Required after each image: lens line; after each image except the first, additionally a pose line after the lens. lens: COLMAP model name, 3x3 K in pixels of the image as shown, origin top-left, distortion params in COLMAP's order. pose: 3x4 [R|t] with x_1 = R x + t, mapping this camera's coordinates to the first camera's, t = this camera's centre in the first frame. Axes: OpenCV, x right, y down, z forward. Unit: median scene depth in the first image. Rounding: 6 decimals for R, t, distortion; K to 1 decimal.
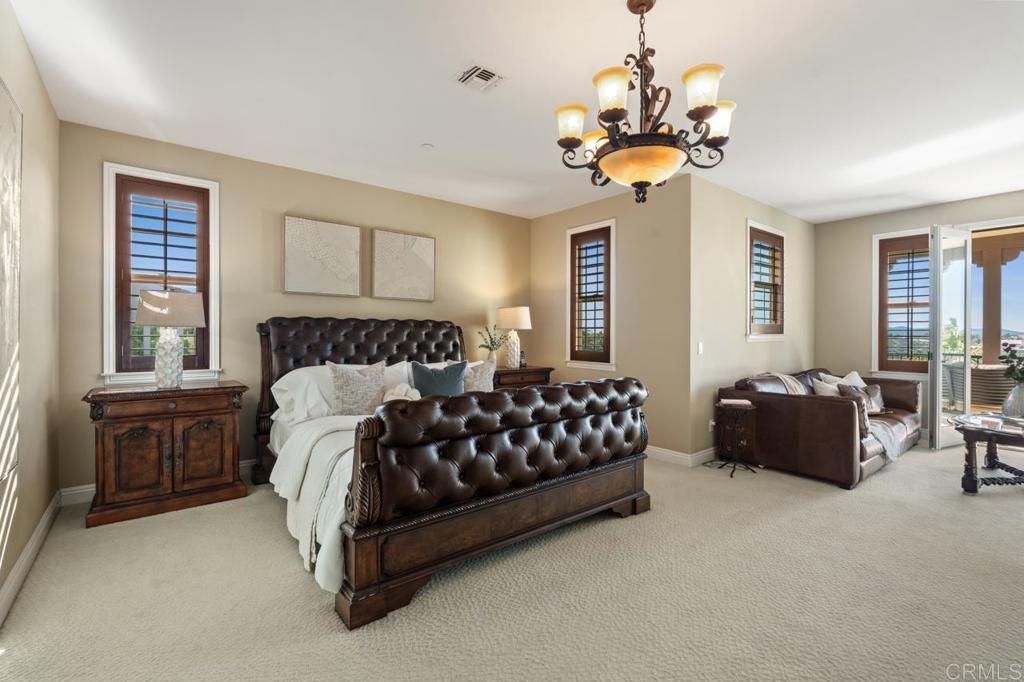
lens RADIAL K [[448.1, 0, 509.7], [0, 448.1, 336.1], [0, 0, 1]] dist [-0.006426, 0.000658]
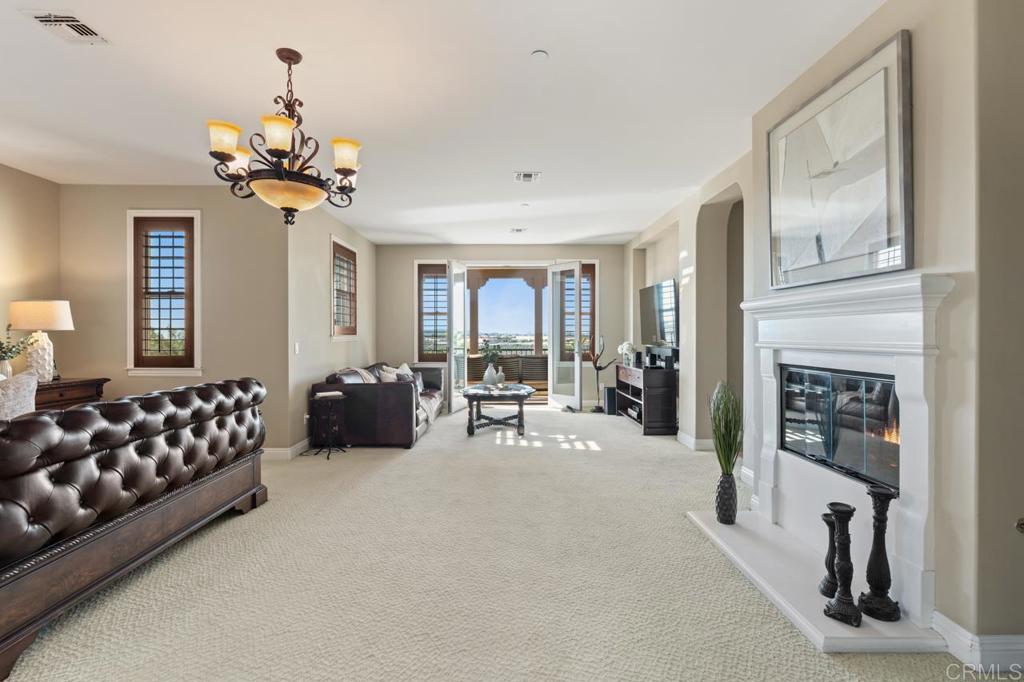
lens RADIAL K [[463.5, 0, 517.8], [0, 463.5, 337.8], [0, 0, 1]] dist [-0.002202, -0.000497]
pose [[0.599054, -0.010472, 0.800640, -0.161286], [0.009921, 0.999935, 0.005656, 0.000465], [-0.800647, 0.004555, 0.599119, -0.106764]]
